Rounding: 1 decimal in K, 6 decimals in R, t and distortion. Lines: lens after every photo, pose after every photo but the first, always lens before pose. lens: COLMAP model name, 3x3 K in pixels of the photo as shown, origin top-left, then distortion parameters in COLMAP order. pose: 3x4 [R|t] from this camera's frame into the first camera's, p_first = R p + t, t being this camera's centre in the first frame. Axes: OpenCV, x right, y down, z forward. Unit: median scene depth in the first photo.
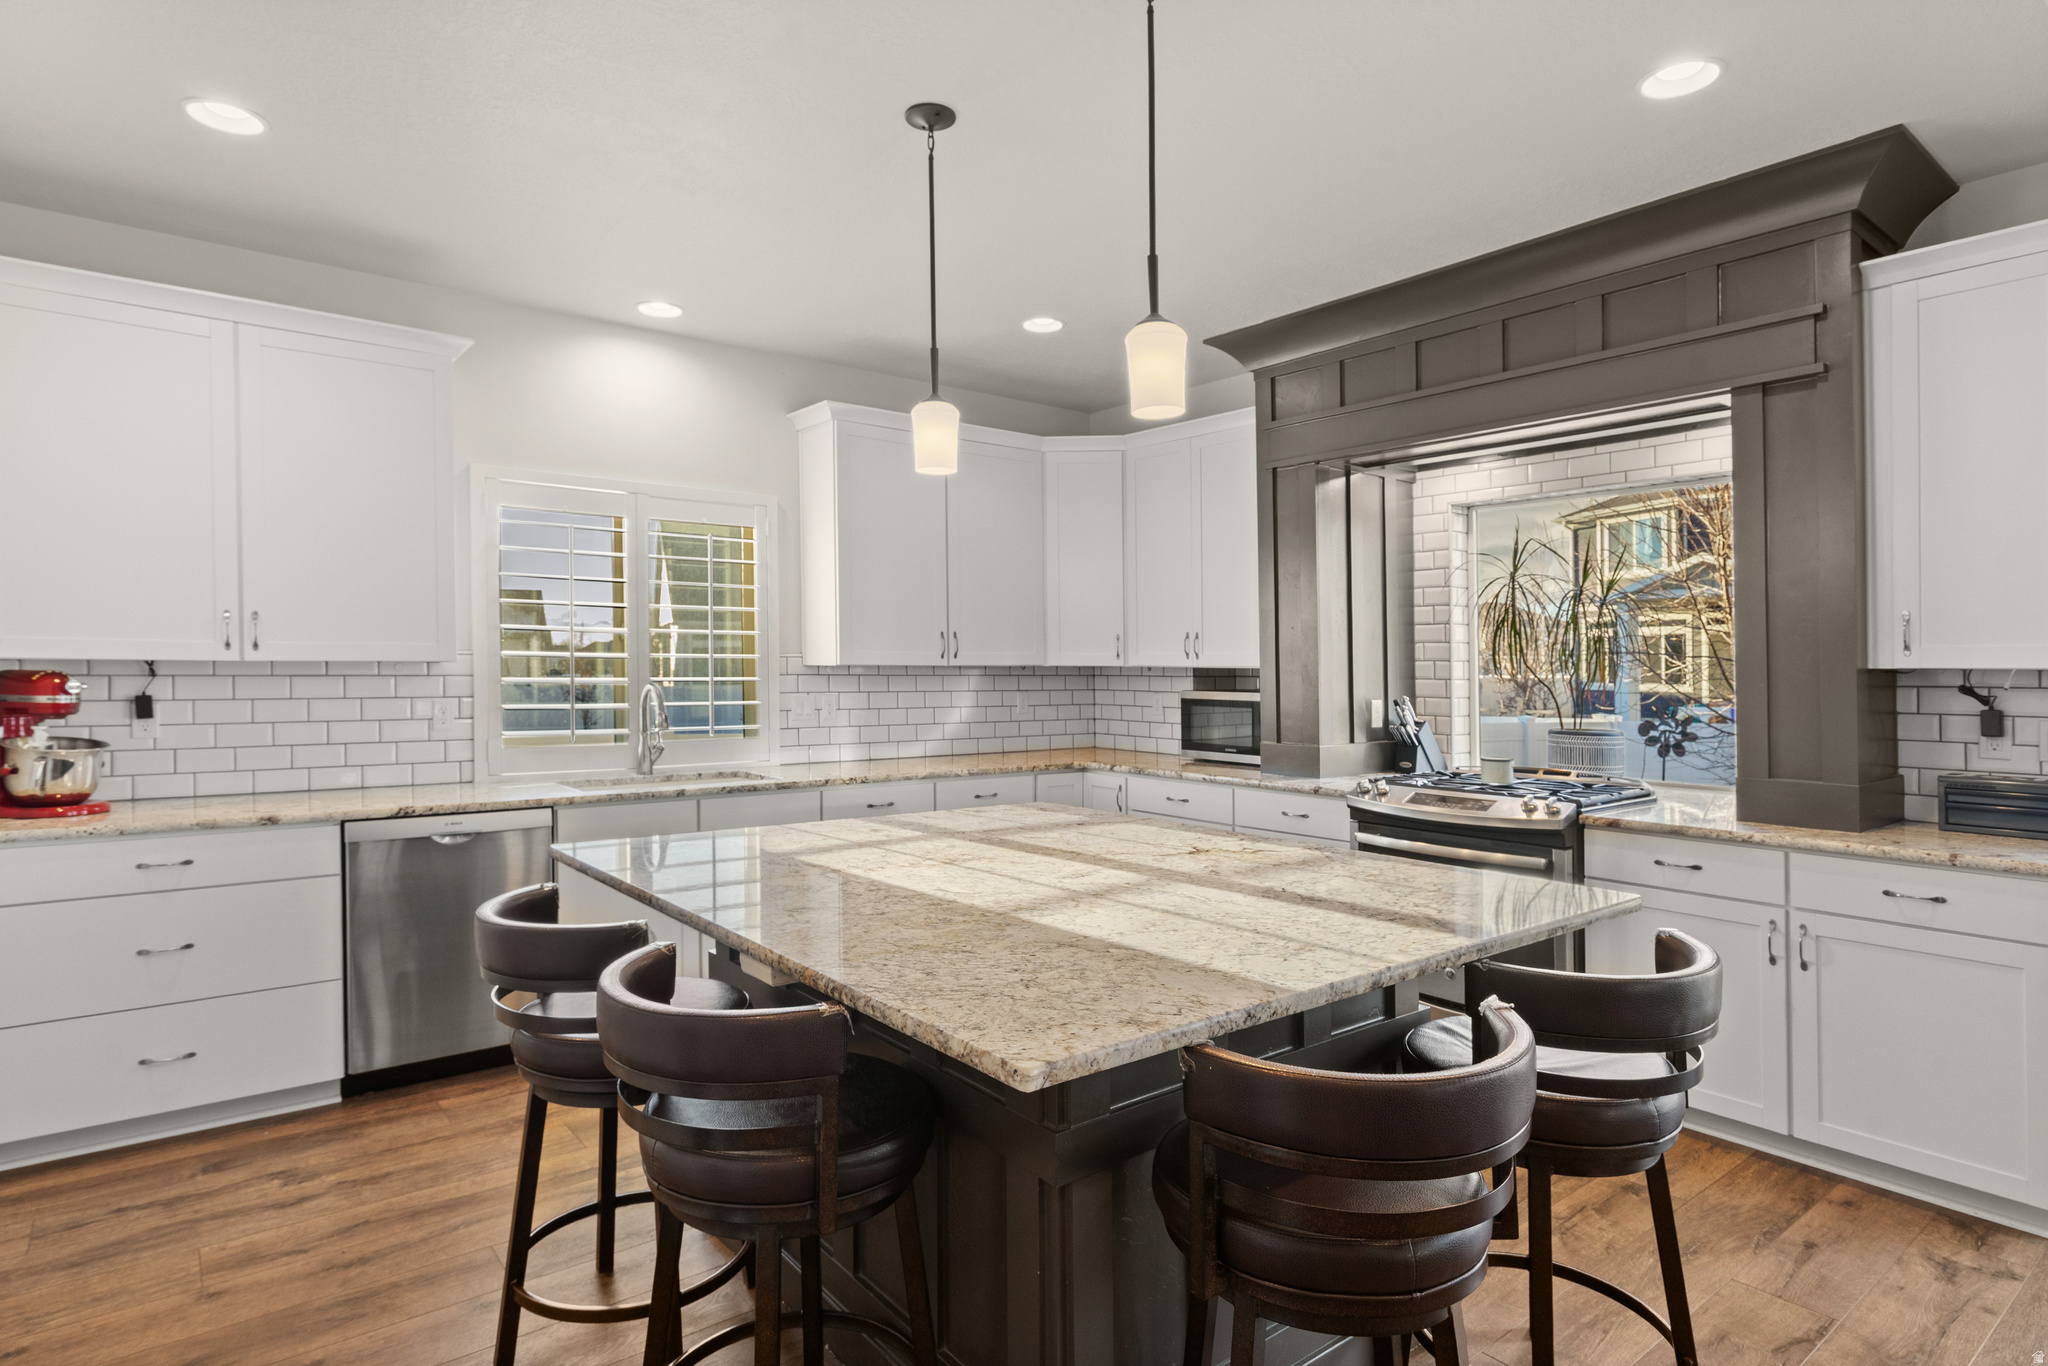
lens RADIAL K [[1074.9, 0, 1055.9], [0, 1074.9, 692.5], [0, 0, 1]] dist [0.005933, 0.001551]
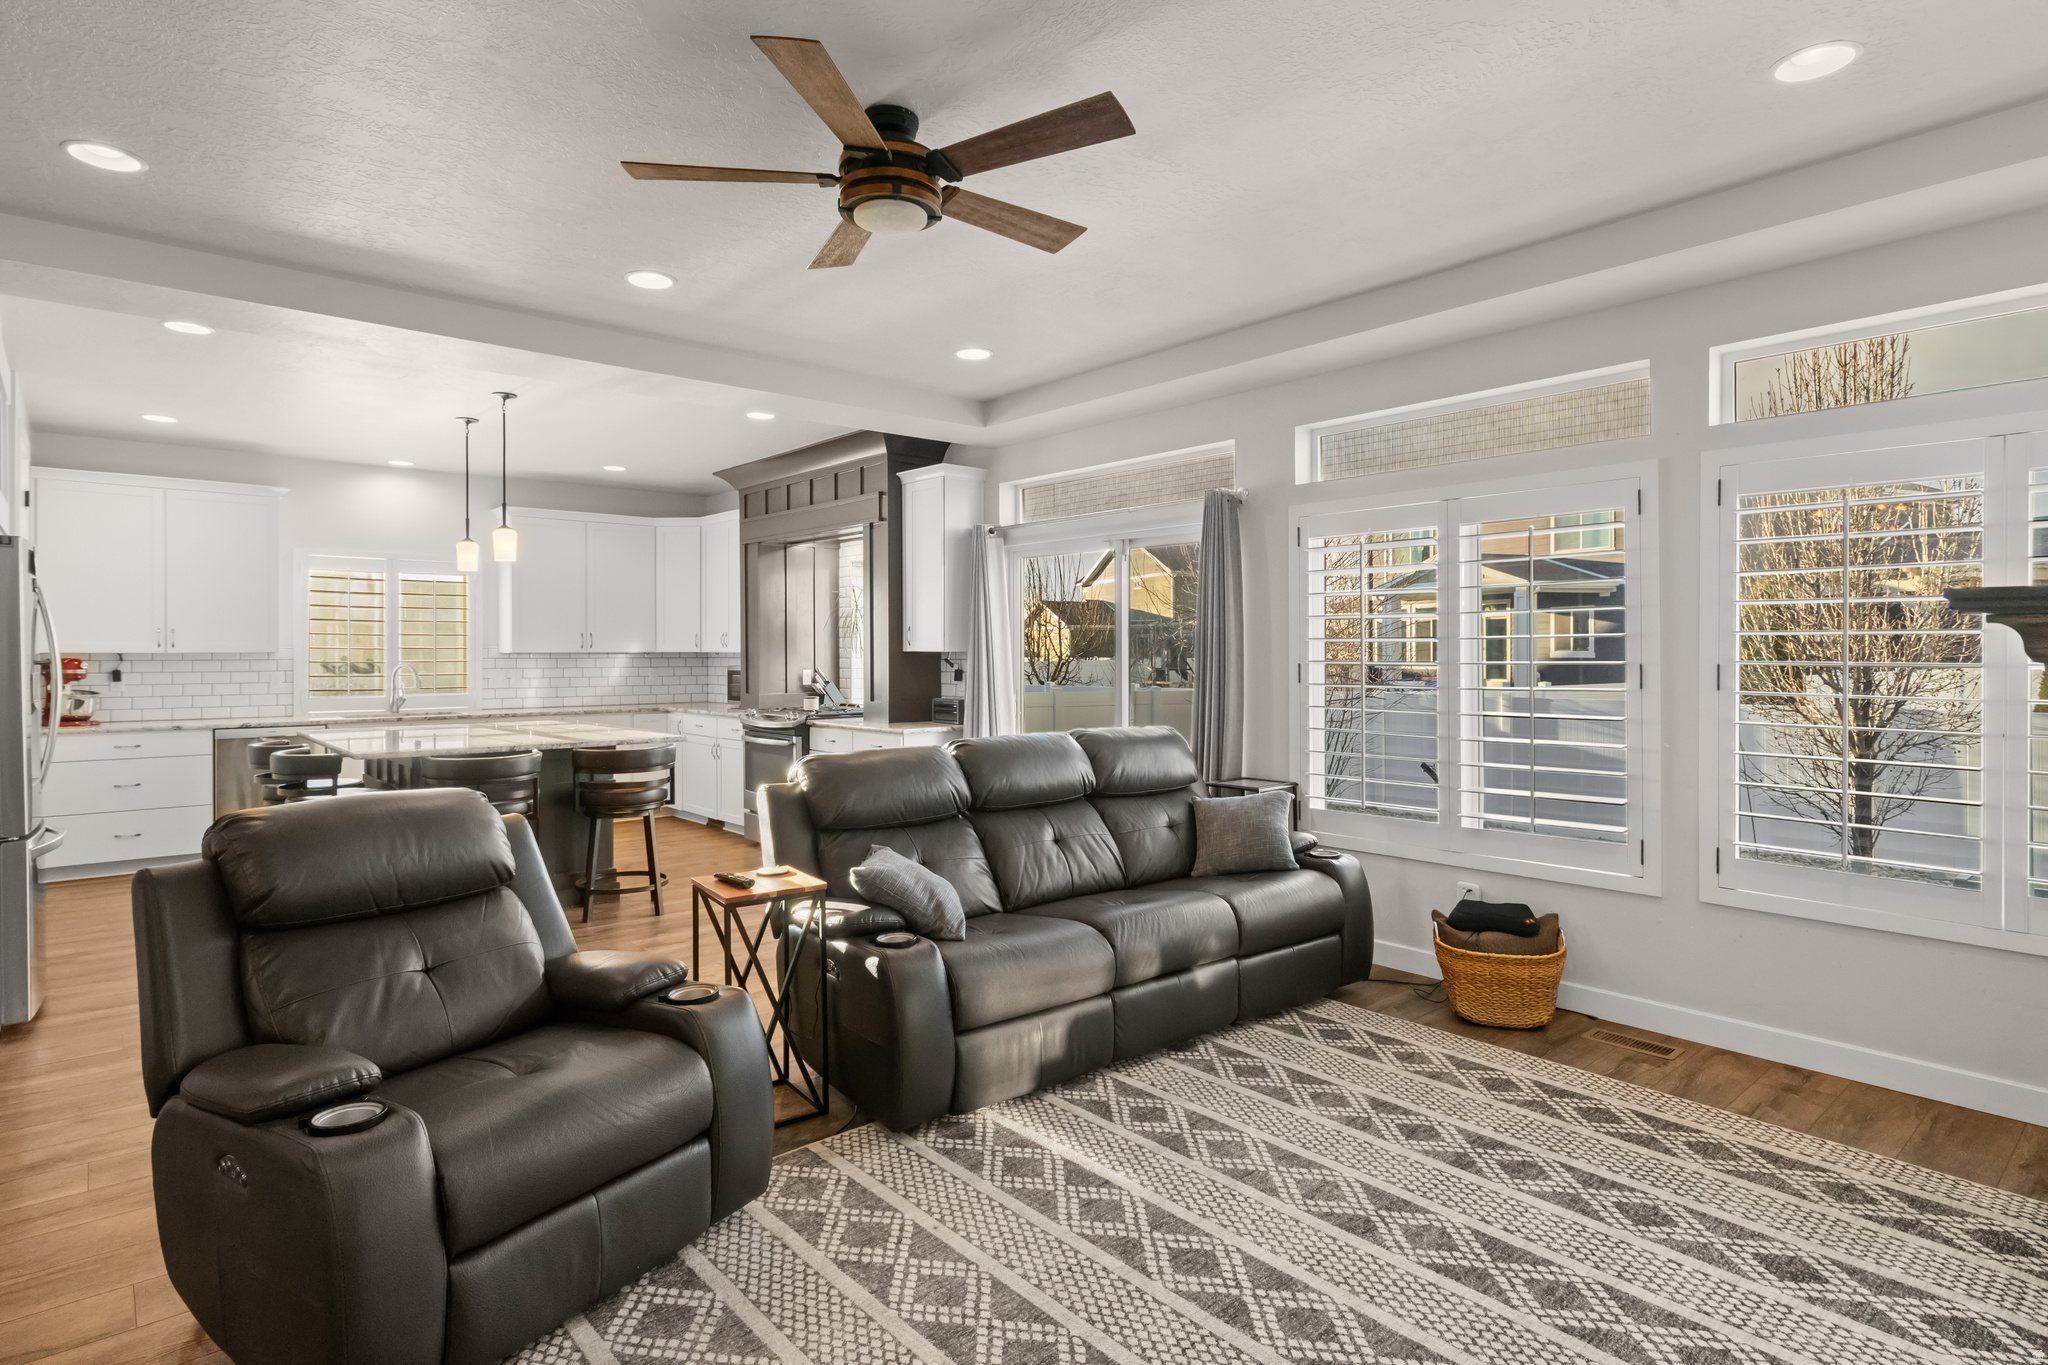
lens RADIAL K [[1074.9, 0, 1049.2], [0, 1074.9, 666.0], [0, 0, 1]] dist [0.005933, 0.001551]
pose [[0.999662, -0.007409, 0.024935, 0.792229], [0.007667, 0.999918, -0.010270, 0.026775], [-0.024857, 0.010457, 0.999636, -0.991609]]
